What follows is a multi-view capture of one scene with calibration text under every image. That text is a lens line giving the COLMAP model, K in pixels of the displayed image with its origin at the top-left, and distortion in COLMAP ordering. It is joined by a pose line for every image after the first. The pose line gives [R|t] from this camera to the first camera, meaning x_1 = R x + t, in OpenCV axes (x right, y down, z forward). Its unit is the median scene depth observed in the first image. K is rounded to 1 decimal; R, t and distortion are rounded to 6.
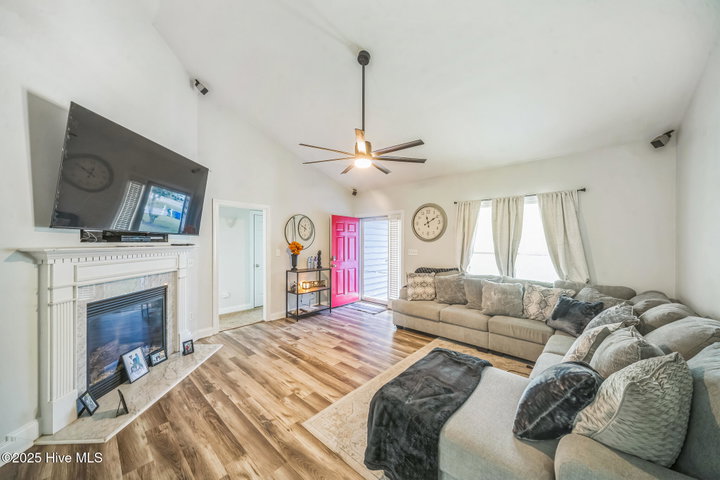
lens RADIAL K [[256.8, 0, 357.7], [0, 256.8, 241.4], [0, 0, 1]] dist [0.001746, 0.000088]
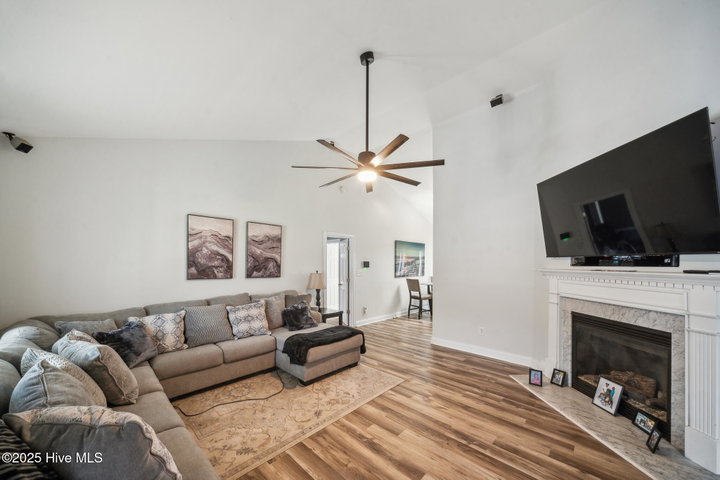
lens RADIAL K [[256.8, 0, 337.4], [0, 256.8, 264.8], [0, 0, 1]] dist [0.001746, 0.000088]
pose [[-0.995705, -0.010287, 0.092006, 0.044851], [-0.010166, 0.999947, 0.001792, 0.005275], [-0.092019, 0.000849, -0.995757, 2.050838]]
